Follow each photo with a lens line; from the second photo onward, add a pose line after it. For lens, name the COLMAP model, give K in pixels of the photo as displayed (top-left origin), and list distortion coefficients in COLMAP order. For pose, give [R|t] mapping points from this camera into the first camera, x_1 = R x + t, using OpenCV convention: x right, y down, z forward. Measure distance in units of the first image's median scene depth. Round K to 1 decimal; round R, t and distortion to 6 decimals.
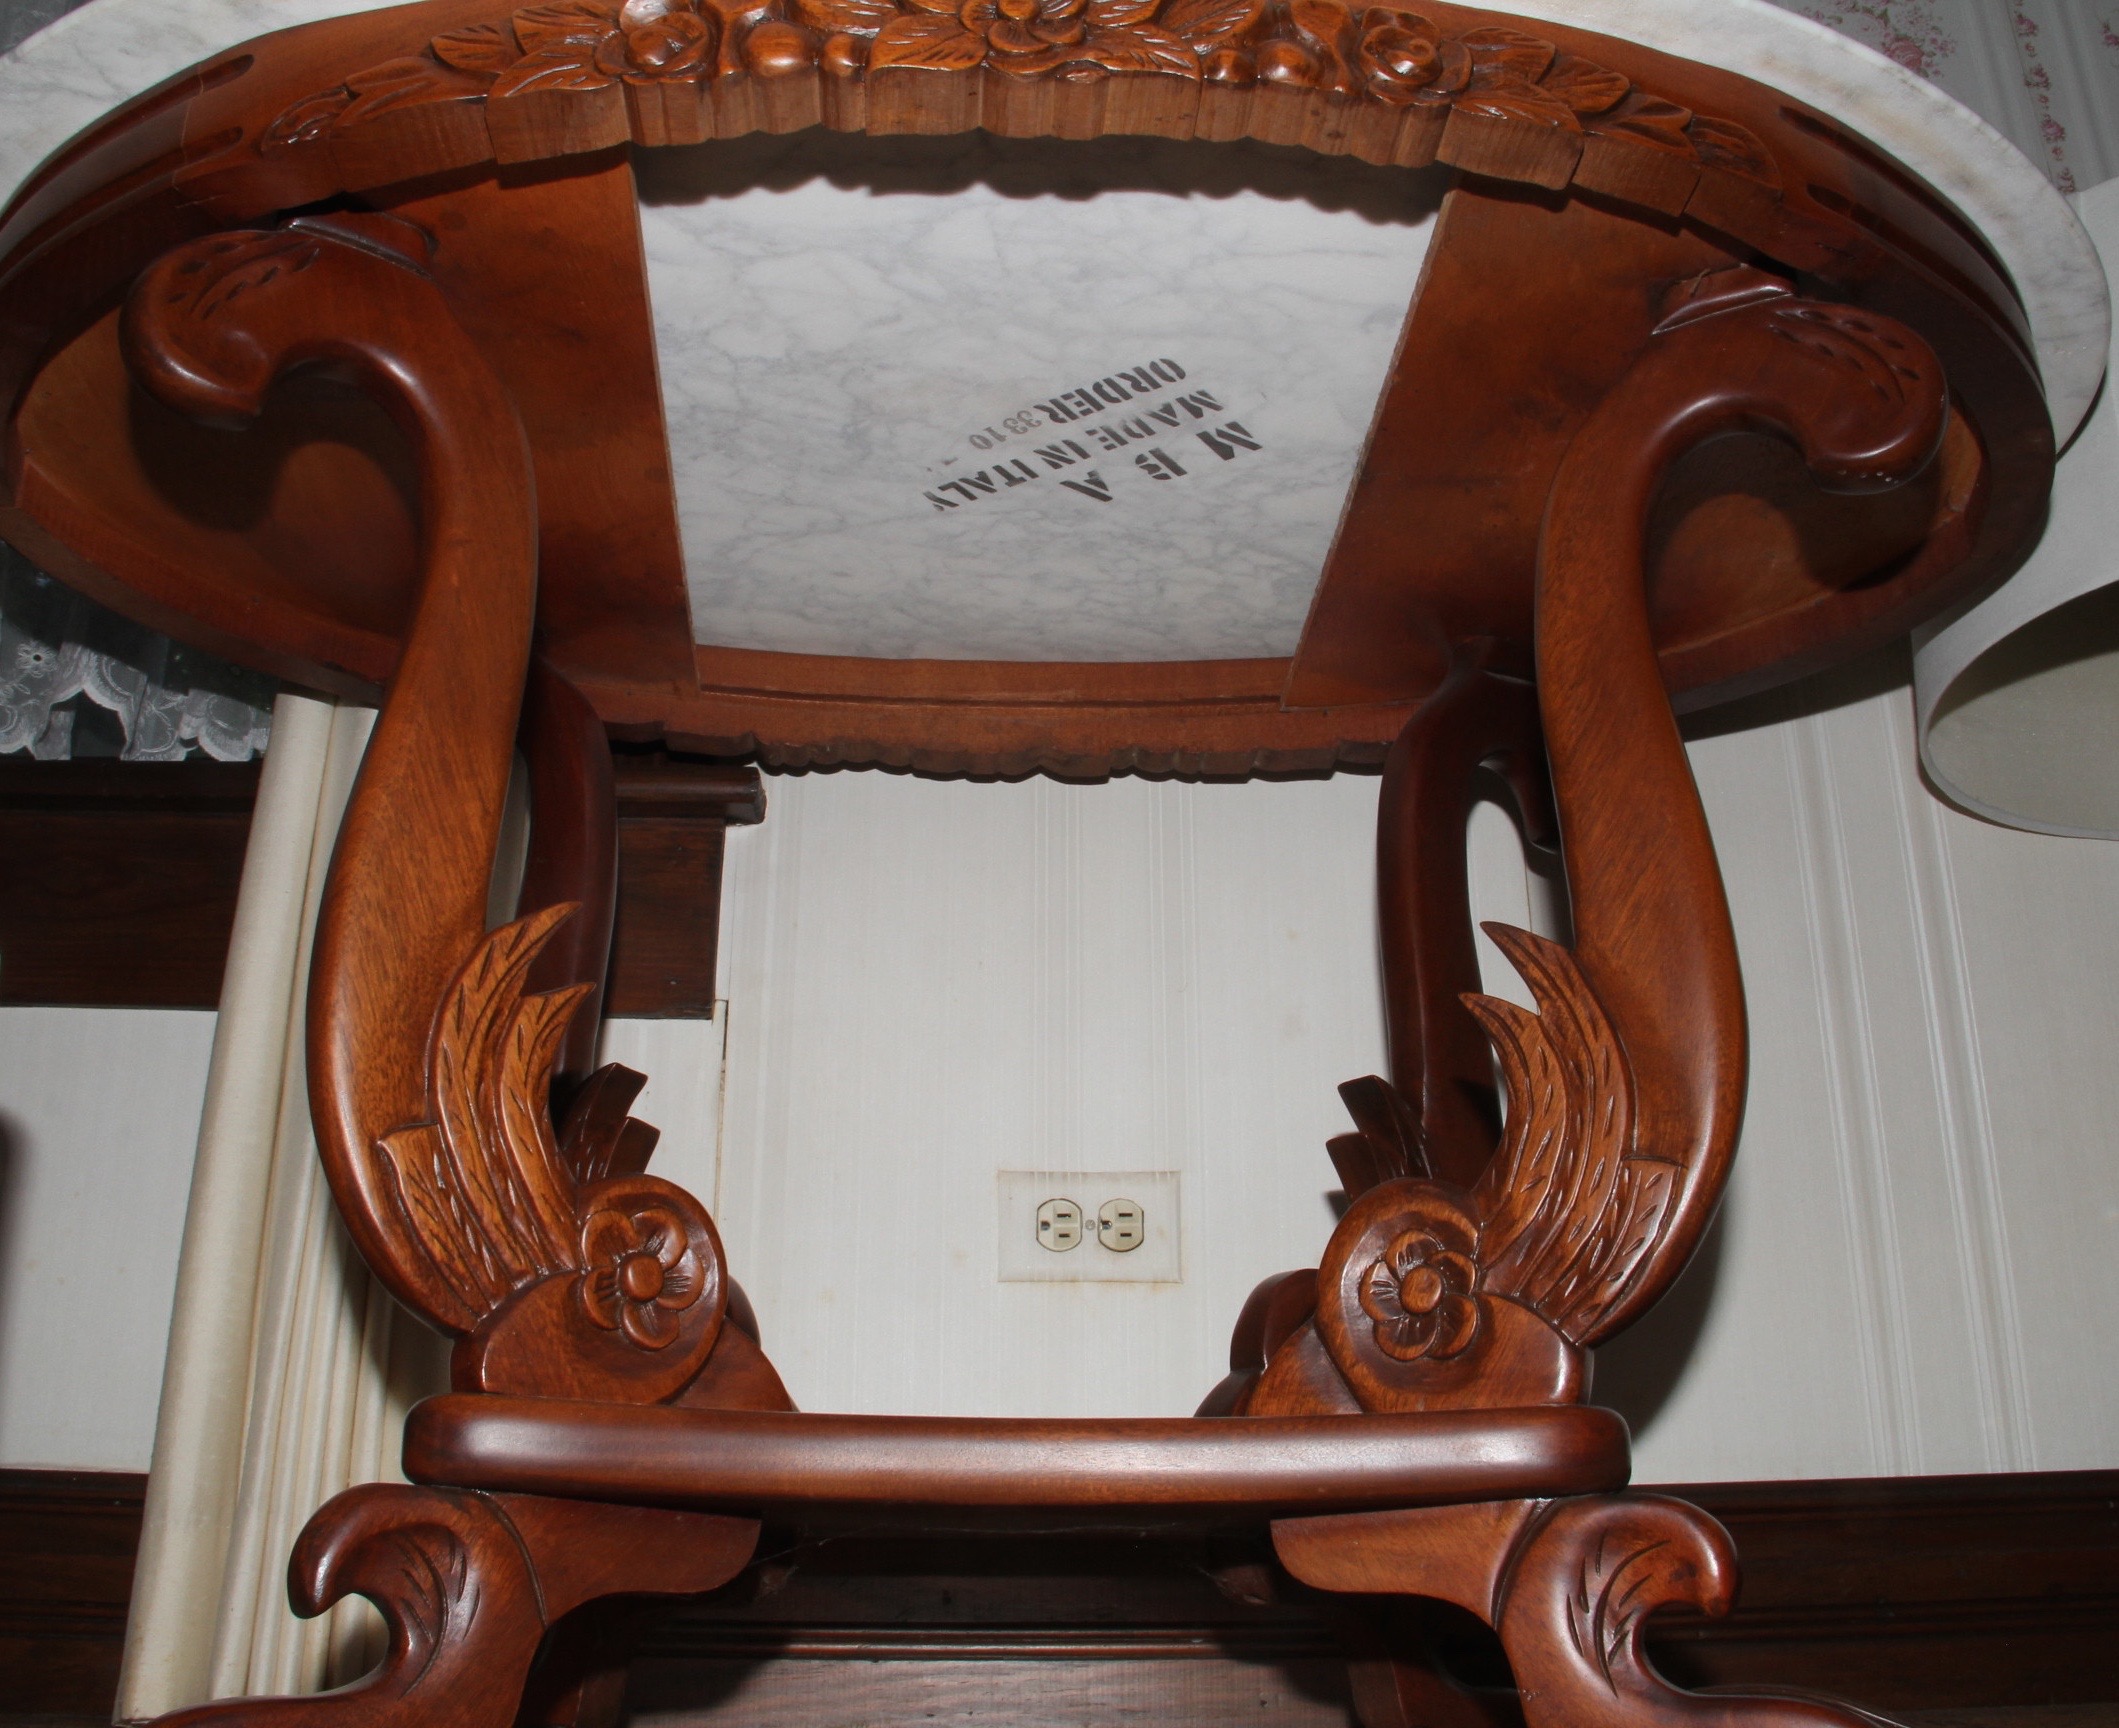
lens RADIAL K [[2112.8, 0, 1063.5], [0, 2112.8, 864.0], [0, 0, 1]] dist [-0.137914, 0.000000]
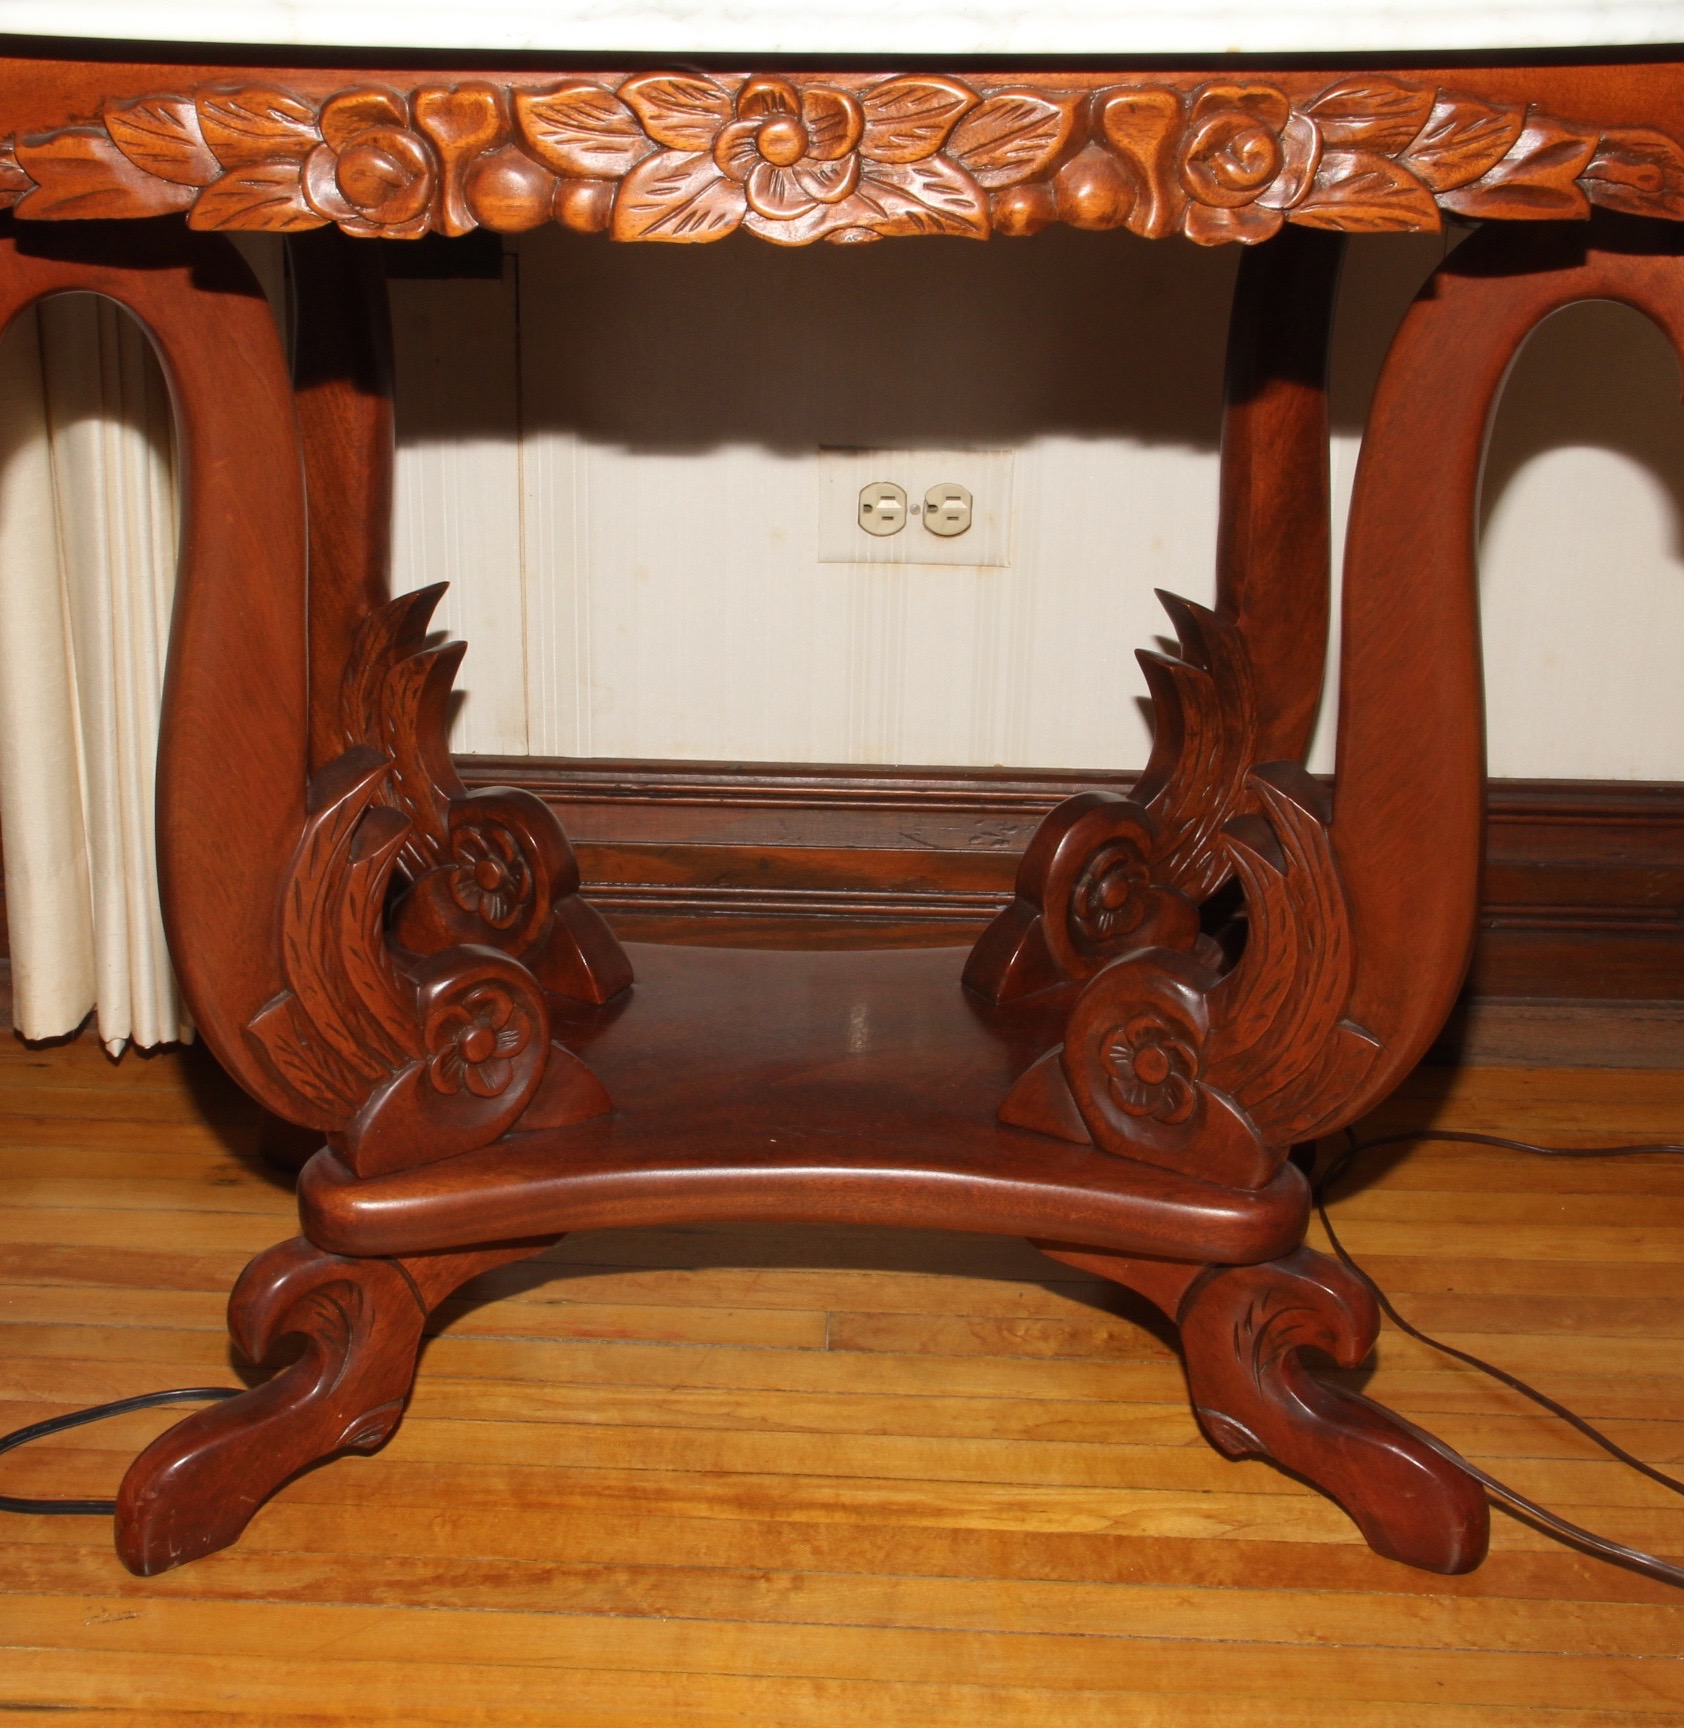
lens RADIAL K [[2931.7, 0, 743.1], [0, 2931.7, 870.2], [0, 0, 1]] dist [0.022408, 0.000000]
pose [[0.996358, 0.042611, -0.073857, 0.065871], [0.021721, 0.710766, 0.703093, -1.062712], [0.082455, -0.702136, 0.707252, -0.084482]]
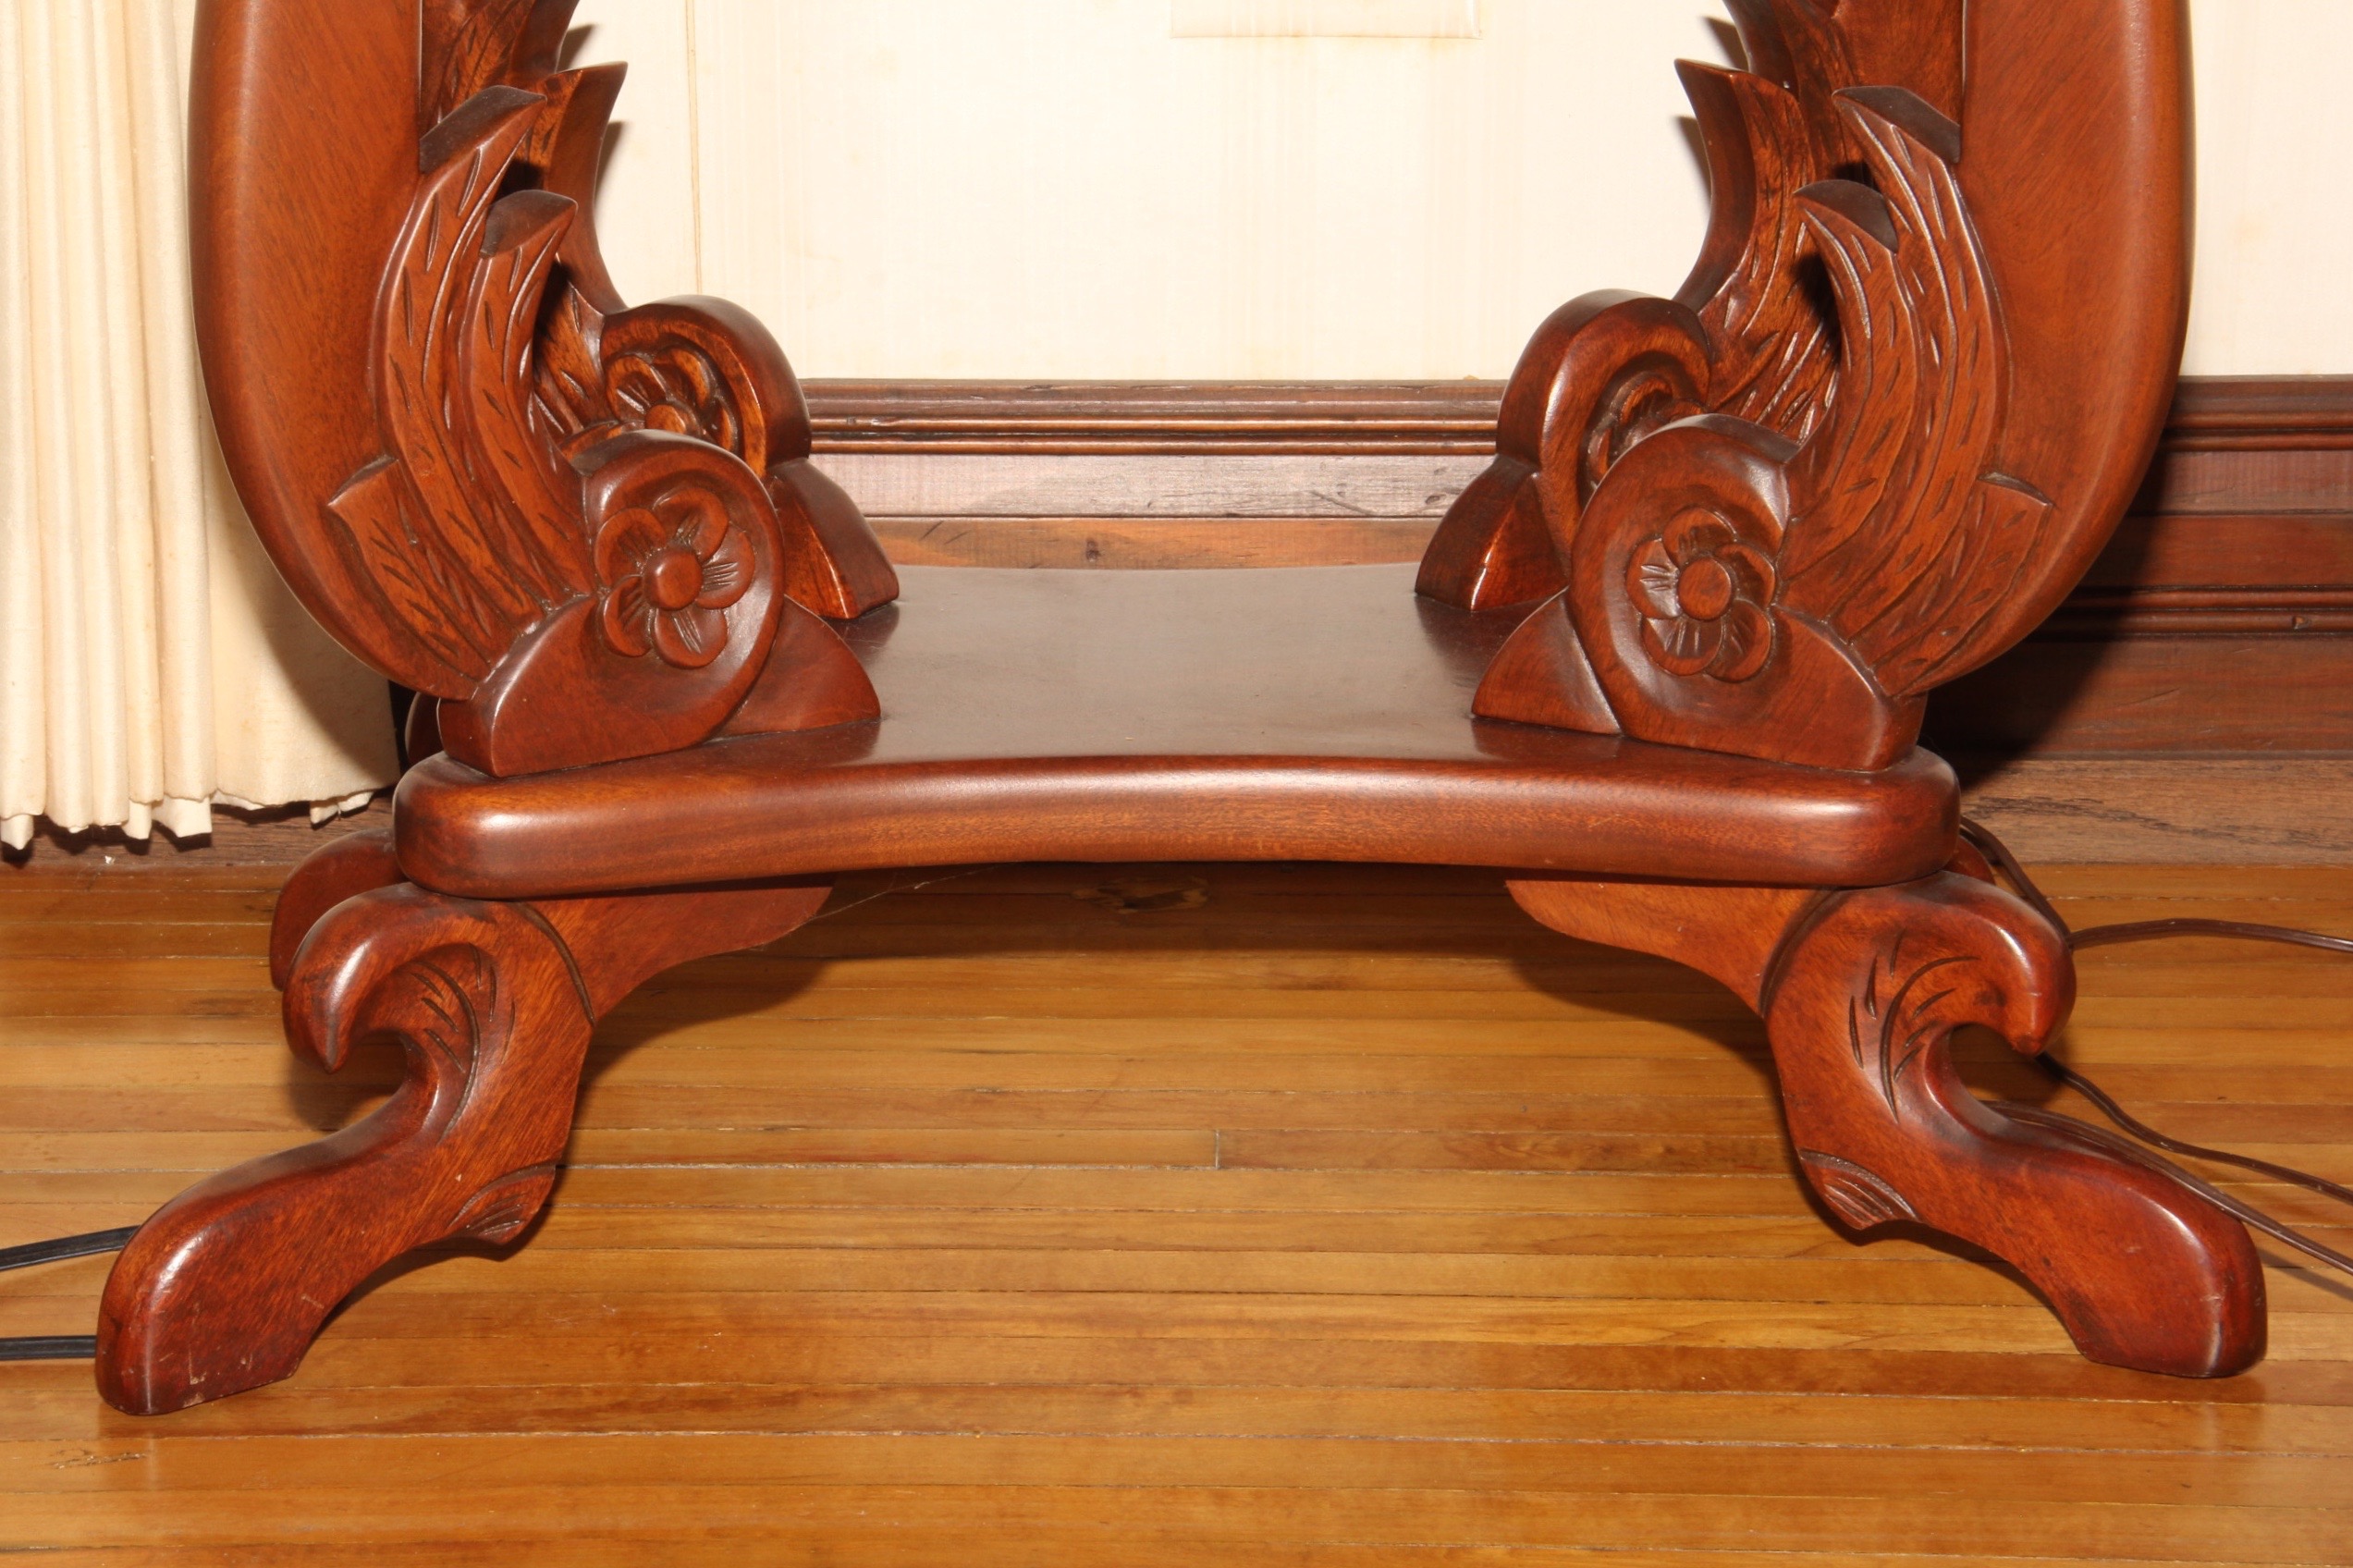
lens RADIAL K [[6096.6, 0, 1165.7], [0, 6096.6, 790.0], [0, 0, 1]] dist [0.577480, 0.000000]
pose [[0.998786, 0.015707, -0.046679, 0.086078], [0.015972, 0.793252, 0.608684, -1.141558], [0.046589, -0.608691, 0.792038, -0.840308]]
